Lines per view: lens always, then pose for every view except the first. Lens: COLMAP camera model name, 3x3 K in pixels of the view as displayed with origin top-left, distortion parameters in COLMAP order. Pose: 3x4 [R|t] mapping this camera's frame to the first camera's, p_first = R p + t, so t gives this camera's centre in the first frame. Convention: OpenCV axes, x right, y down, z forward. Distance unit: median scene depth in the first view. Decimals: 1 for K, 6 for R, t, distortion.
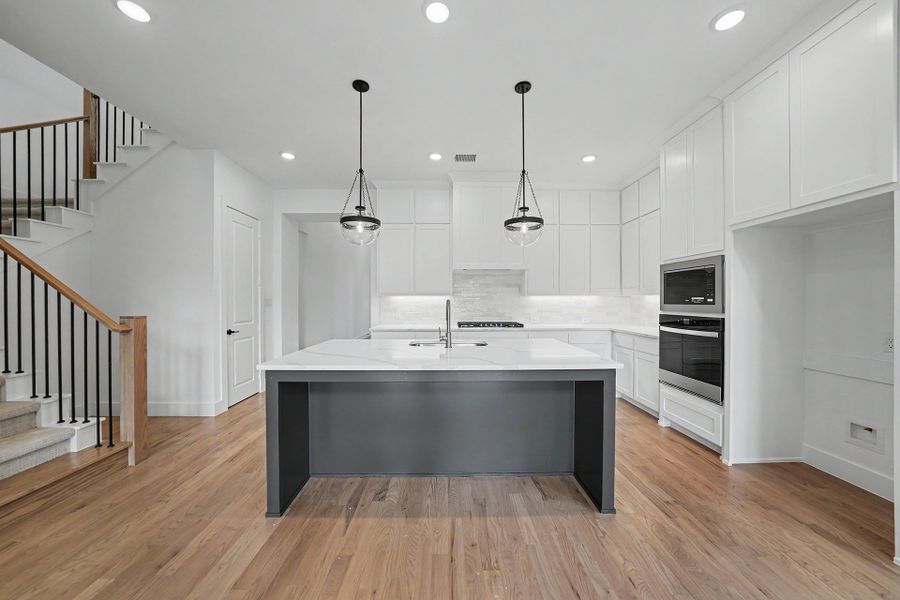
lens RADIAL K [[317.9, 0, 450.0], [0, 317.9, 300.9], [0, 0, 1]] dist [-0.012533, 0.000617]
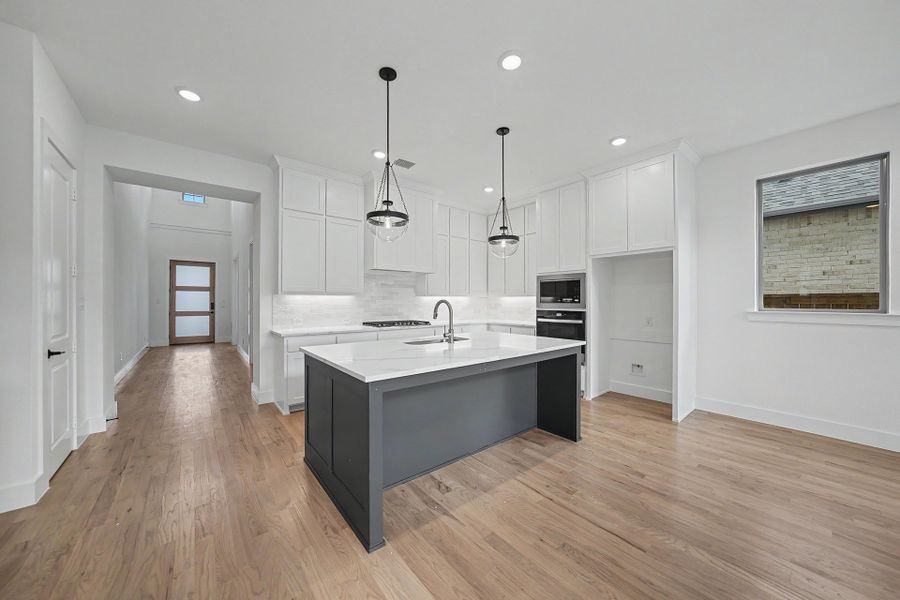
lens RADIAL K [[317.9, 0, 444.7], [0, 317.9, 298.4], [0, 0, 1]] dist [-0.012533, 0.000617]
pose [[0.788286, 0.005197, 0.615287, -0.718110], [-0.000252, 0.999967, -0.008122, 0.001078], [-0.615309, 0.006247, 0.788261, 0.146665]]
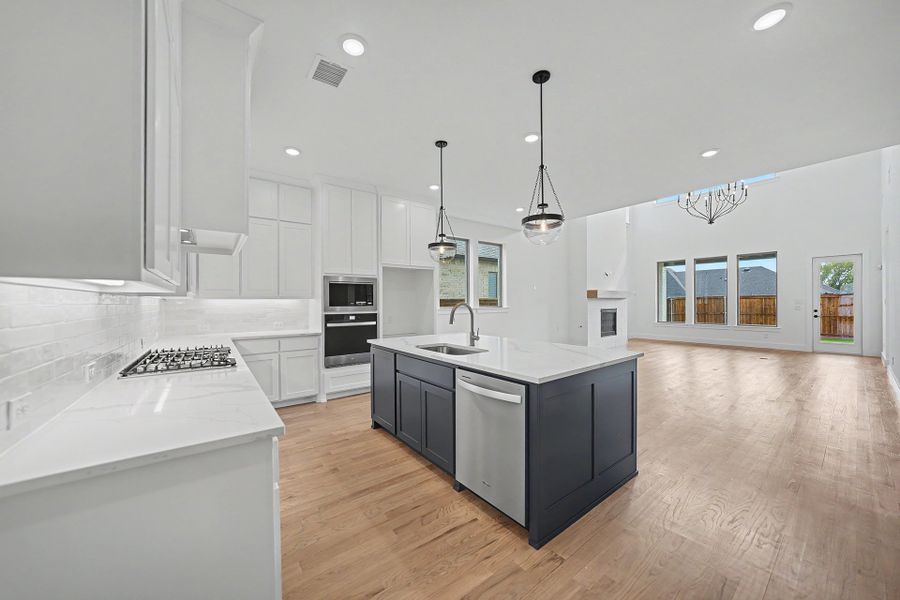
lens RADIAL K [[317.9, 0, 446.9], [0, 317.9, 305.9], [0, 0, 1]] dist [-0.012533, 0.000617]
pose [[-0.587431, -0.008590, 0.809228, -0.852450], [0.008867, 0.999815, 0.017049, -0.014375], [-0.809225, 0.017191, -0.587247, 1.733839]]
